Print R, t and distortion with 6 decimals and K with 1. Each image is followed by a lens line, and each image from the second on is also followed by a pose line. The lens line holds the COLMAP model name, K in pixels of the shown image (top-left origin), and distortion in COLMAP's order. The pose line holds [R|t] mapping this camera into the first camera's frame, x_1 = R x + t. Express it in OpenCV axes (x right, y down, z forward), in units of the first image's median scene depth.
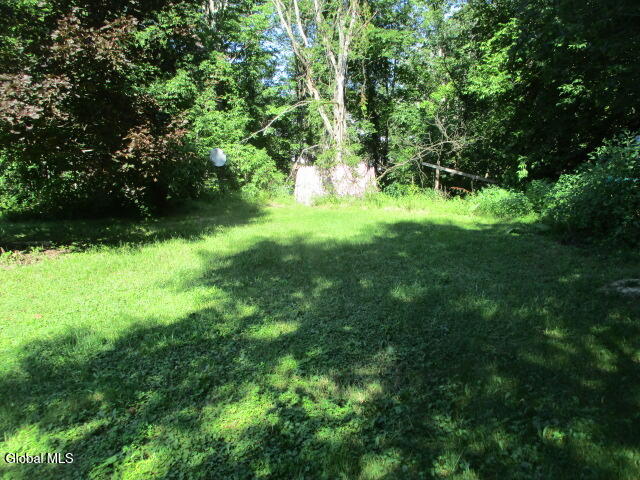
lens RADIAL K [[479.1, 0, 320.0], [0, 479.1, 240.0], [0, 0, 1]] dist [-0.001469, 0.000019]
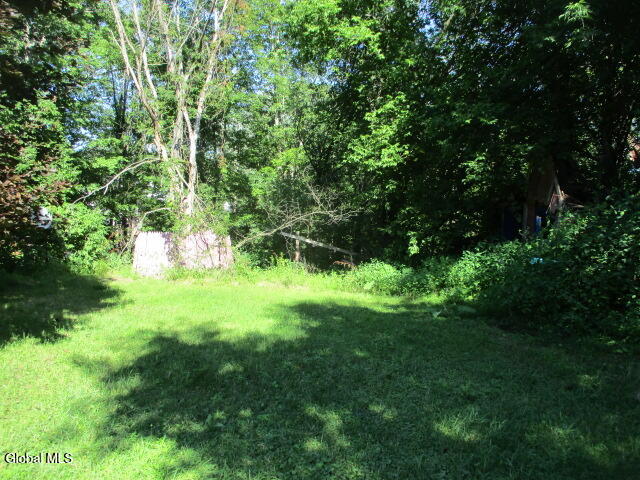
lens RADIAL K [[517.7, 0, 320.0], [0, 517.7, 240.0], [0, 0, 1]] dist [-0.006053, 0.005351]
pose [[0.945172, 0.028428, 0.325332, -0.077555], [0.016978, 0.990579, -0.135885, -0.018308], [-0.326130, 0.133958, 0.935785, 0.084266]]
